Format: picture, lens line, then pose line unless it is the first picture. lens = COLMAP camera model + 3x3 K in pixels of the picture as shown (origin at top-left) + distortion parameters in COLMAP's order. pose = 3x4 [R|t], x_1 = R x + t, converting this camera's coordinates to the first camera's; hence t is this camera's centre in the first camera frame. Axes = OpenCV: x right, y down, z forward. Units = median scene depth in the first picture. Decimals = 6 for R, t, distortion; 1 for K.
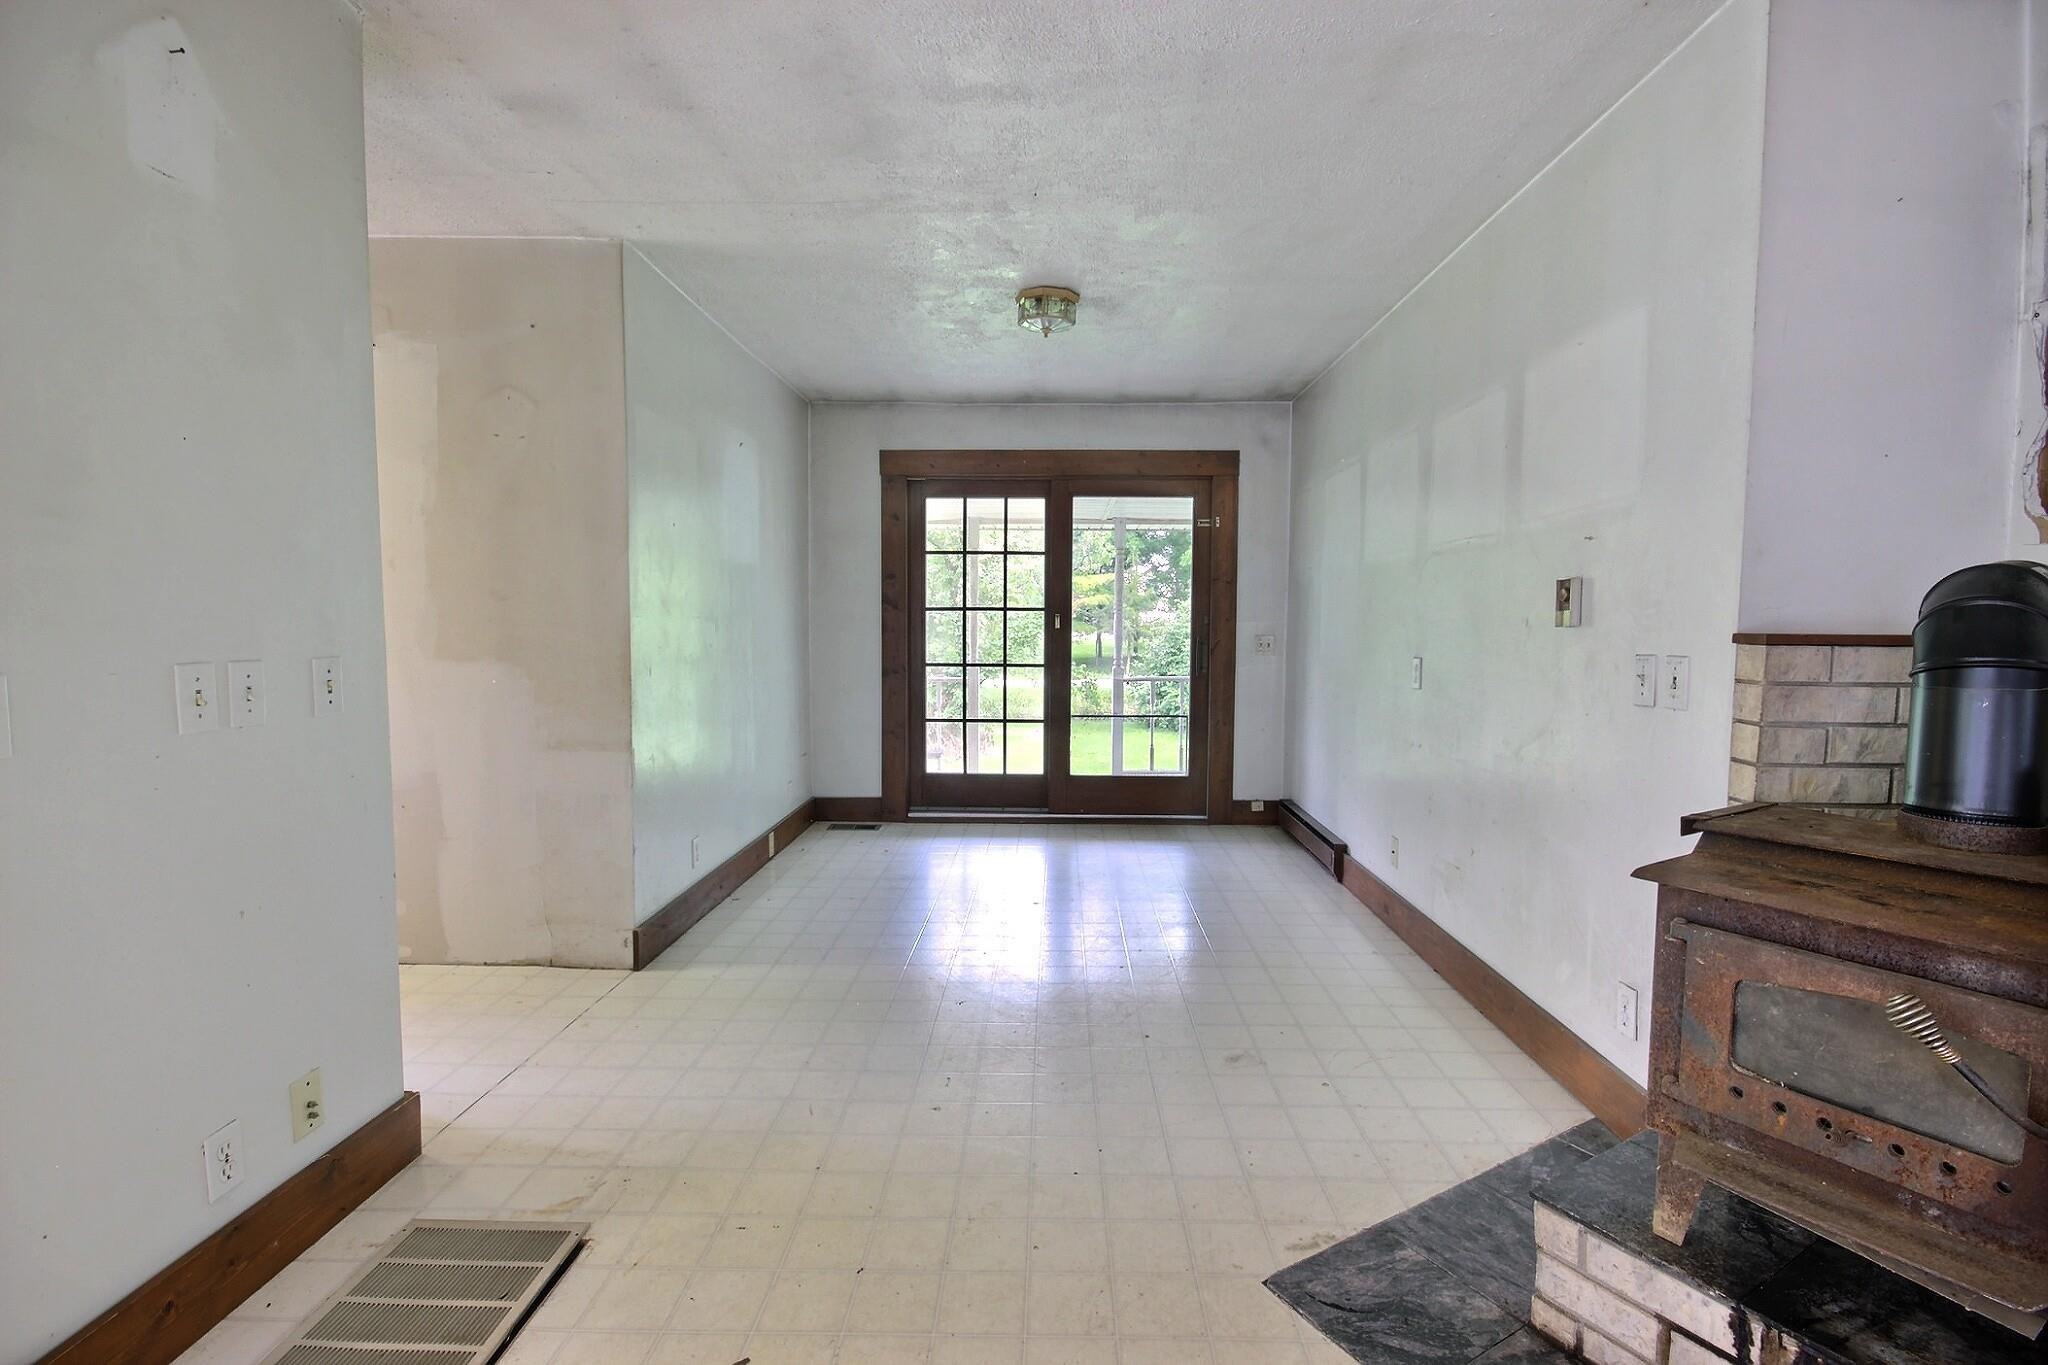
lens RADIAL K [[947.0, 0, 1033.6], [0, 947.0, 685.8], [0, 0, 1]] dist [-0.004747, -0.001094]
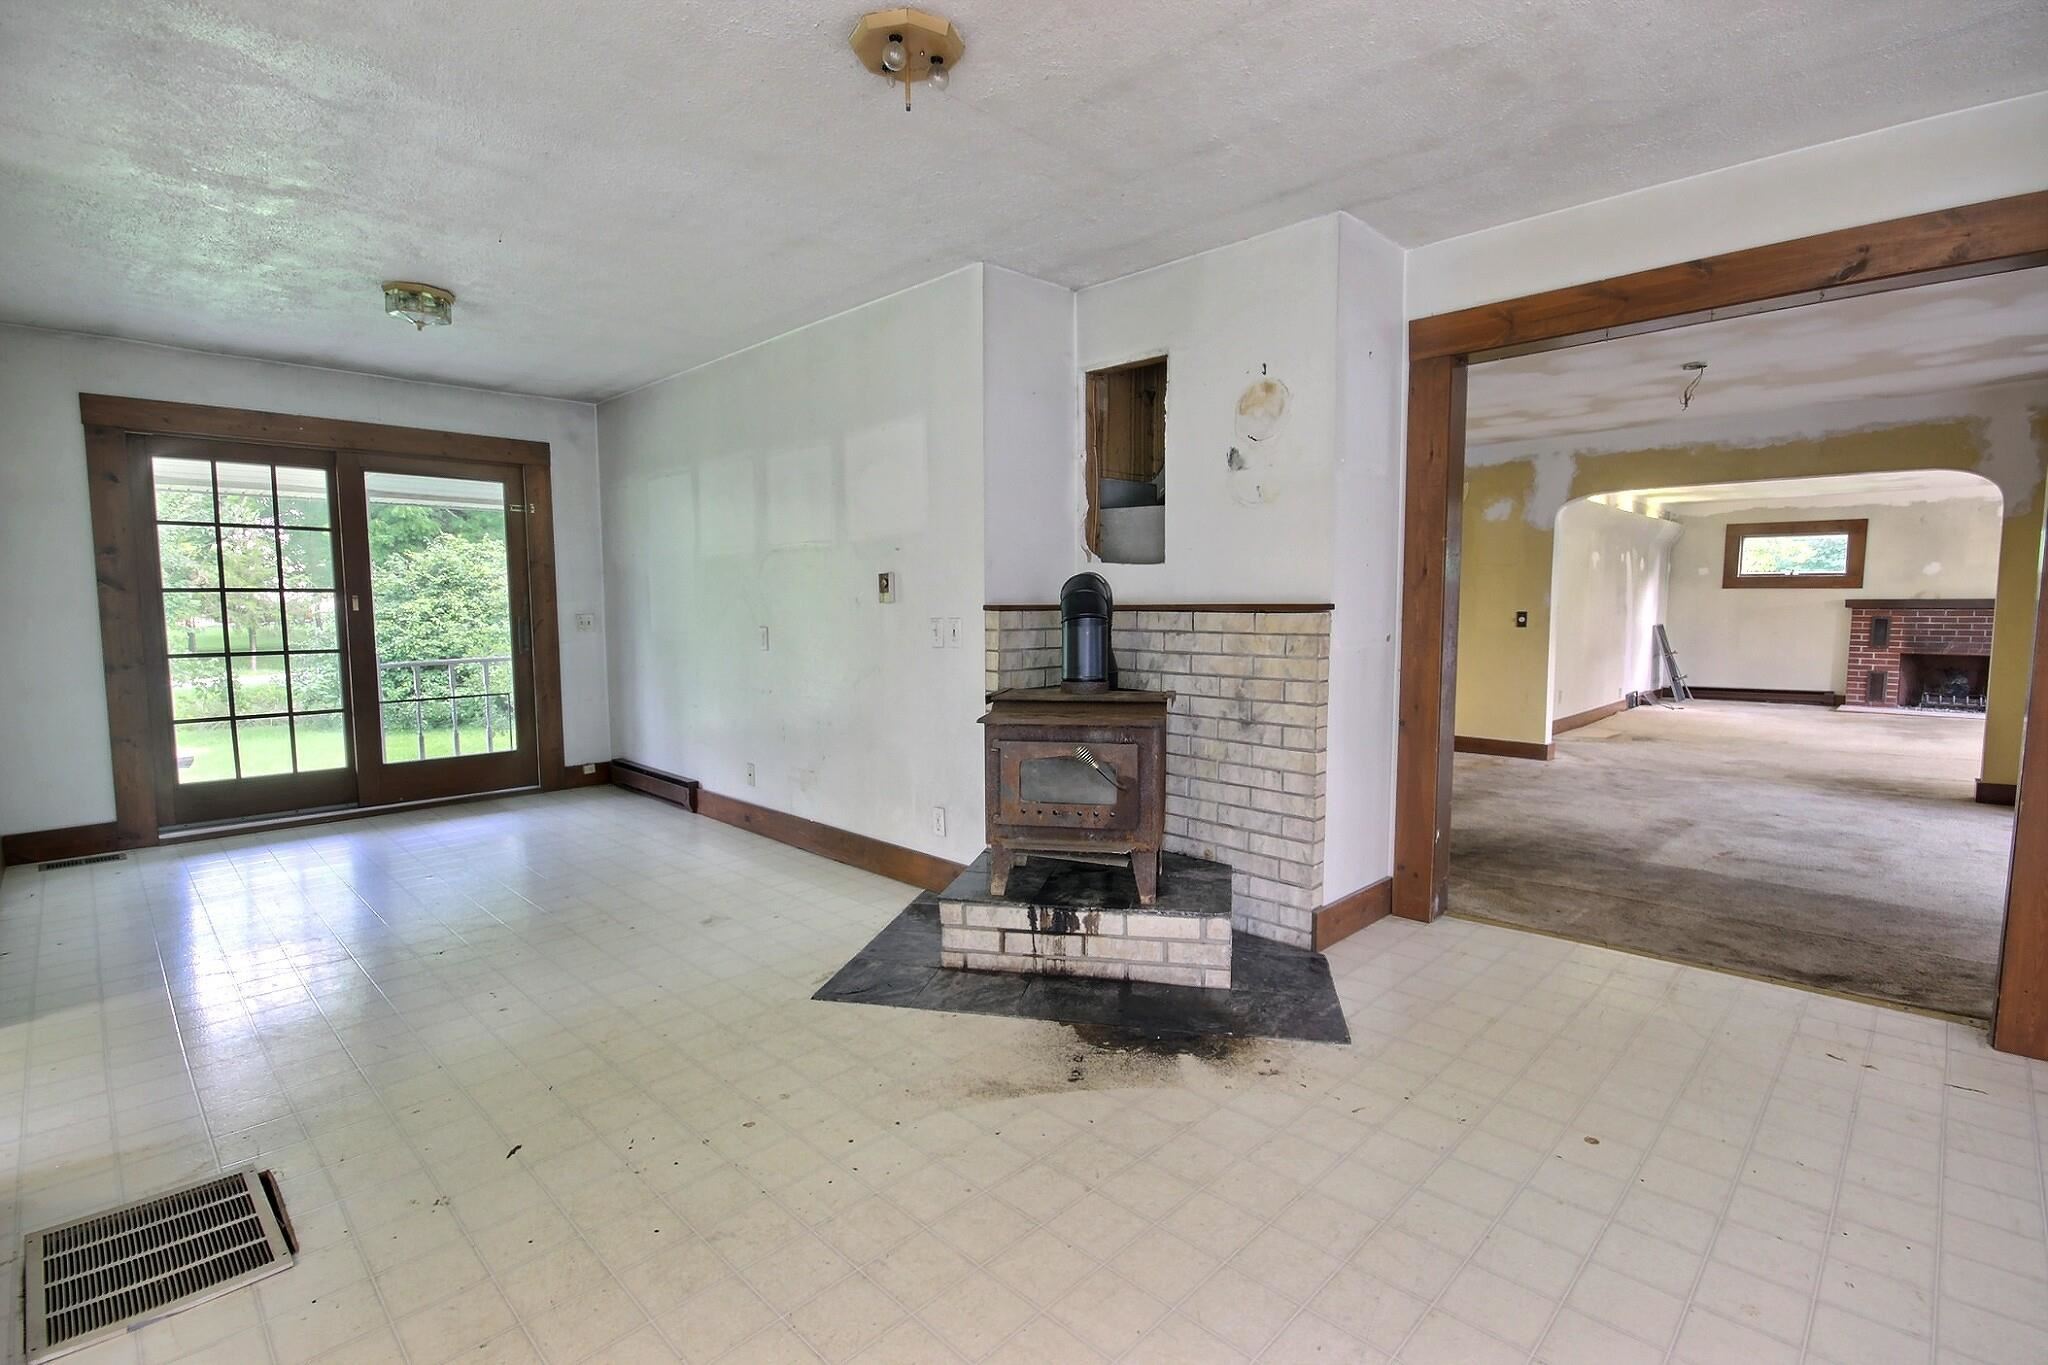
lens RADIAL K [[947.0, 0, 1033.6], [0, 947.0, 685.8], [0, 0, 1]] dist [-0.004747, -0.001094]
pose [[0.681788, -0.072382, 0.727960, -0.245938], [0.056419, 0.997332, 0.046325, 0.010085], [-0.729371, 0.009487, 0.684052, -0.159504]]
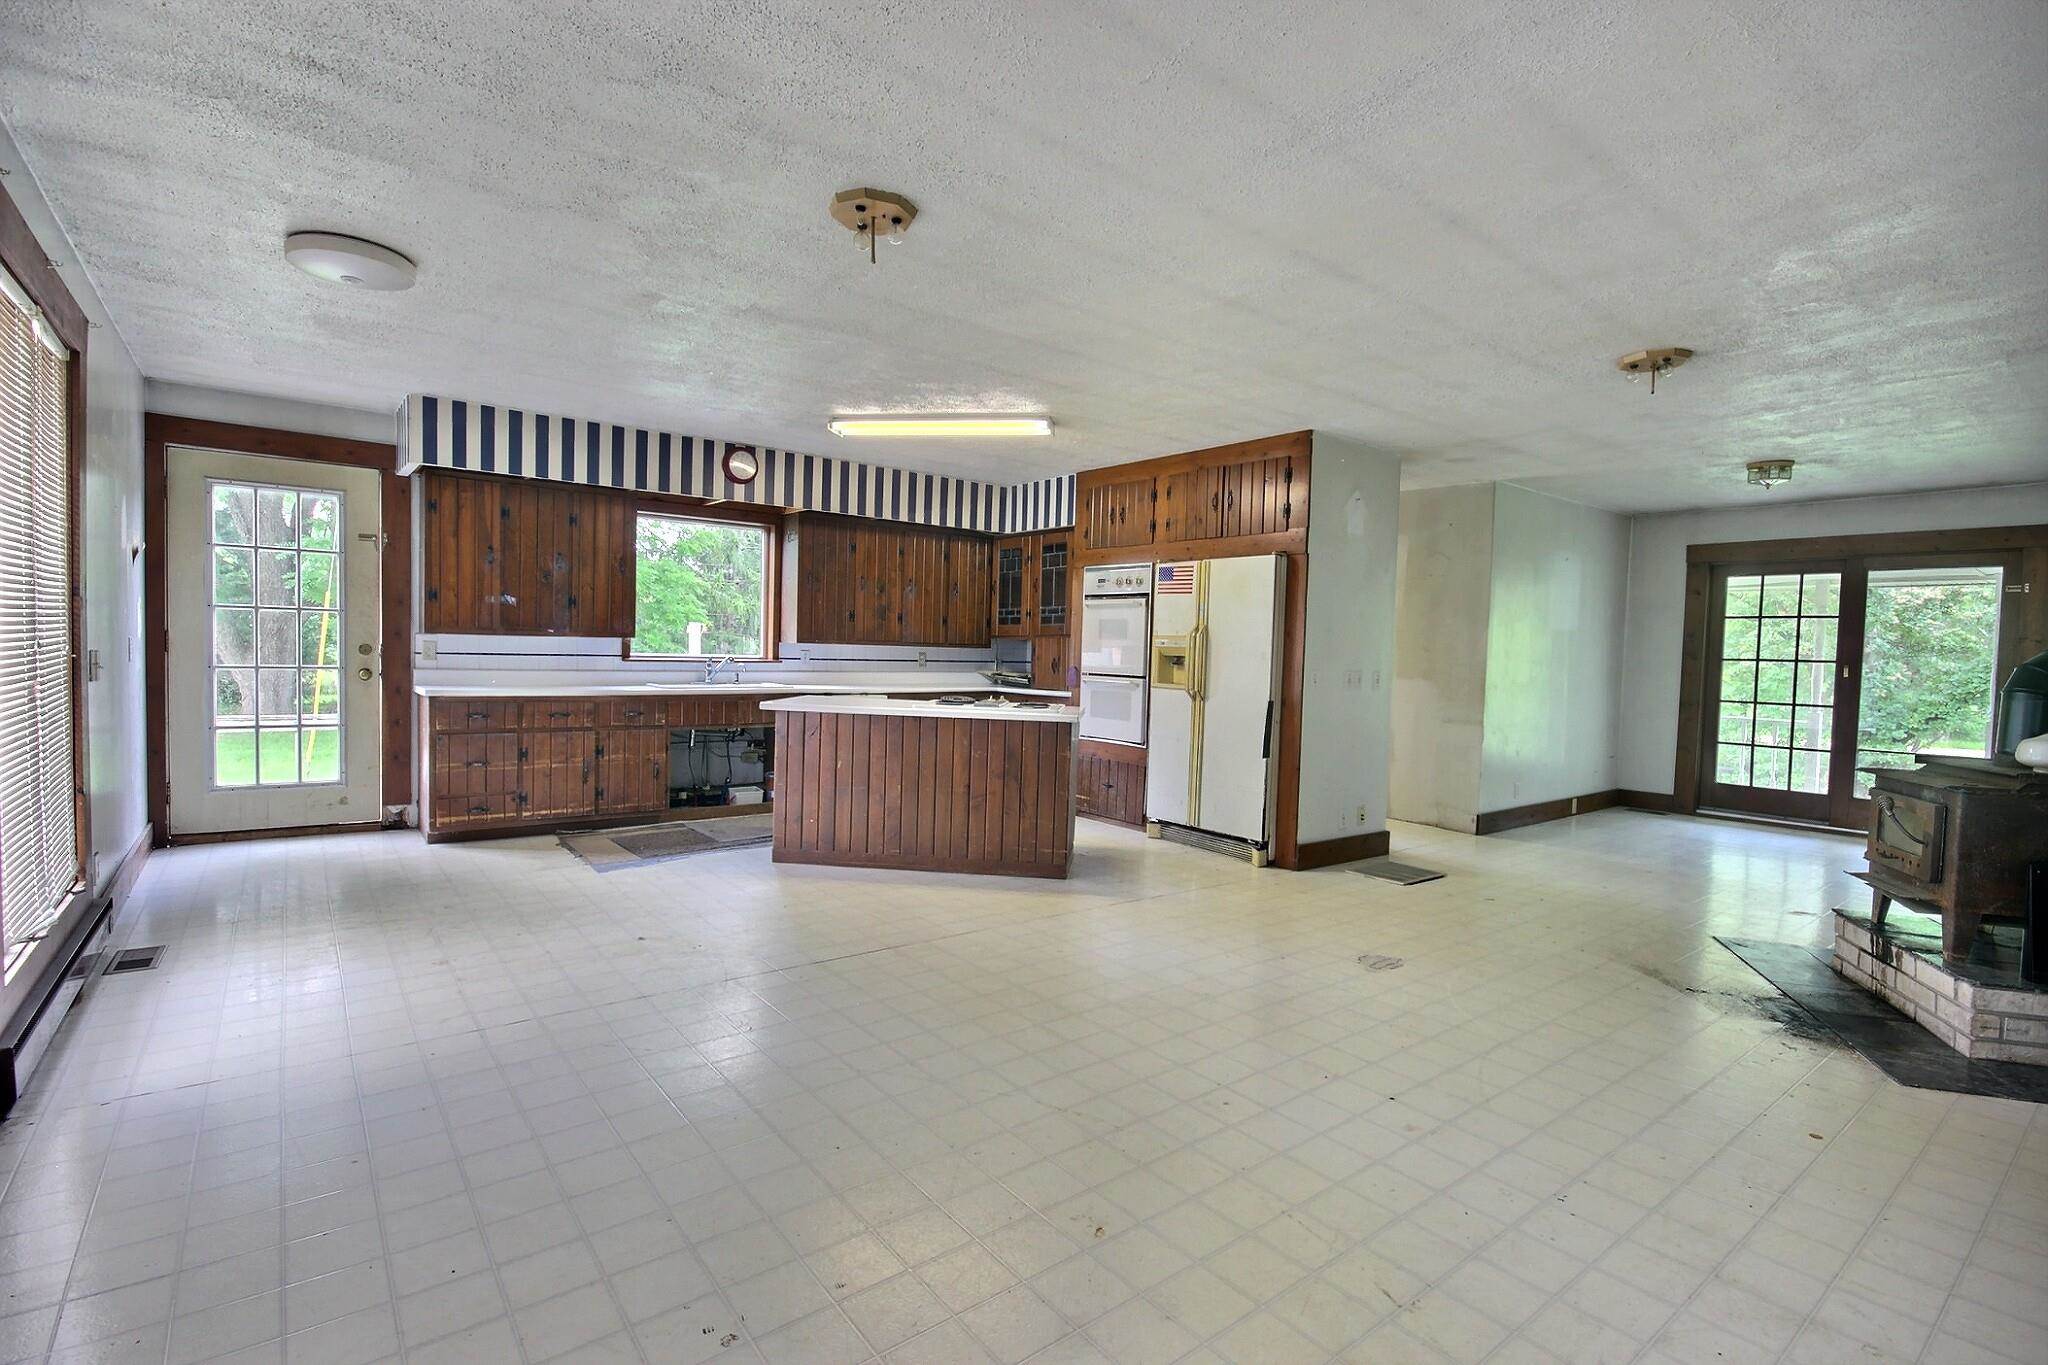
lens RADIAL K [[947.0, 0, 1033.6], [0, 947.0, 685.8], [0, 0, 1]] dist [-0.004747, -0.001094]
pose [[0.632569, 0.041413, -0.773396, 0.371032], [-0.076852, 0.996998, -0.009472, 0.053285], [0.770682, 0.065429, 0.633852, -0.725004]]
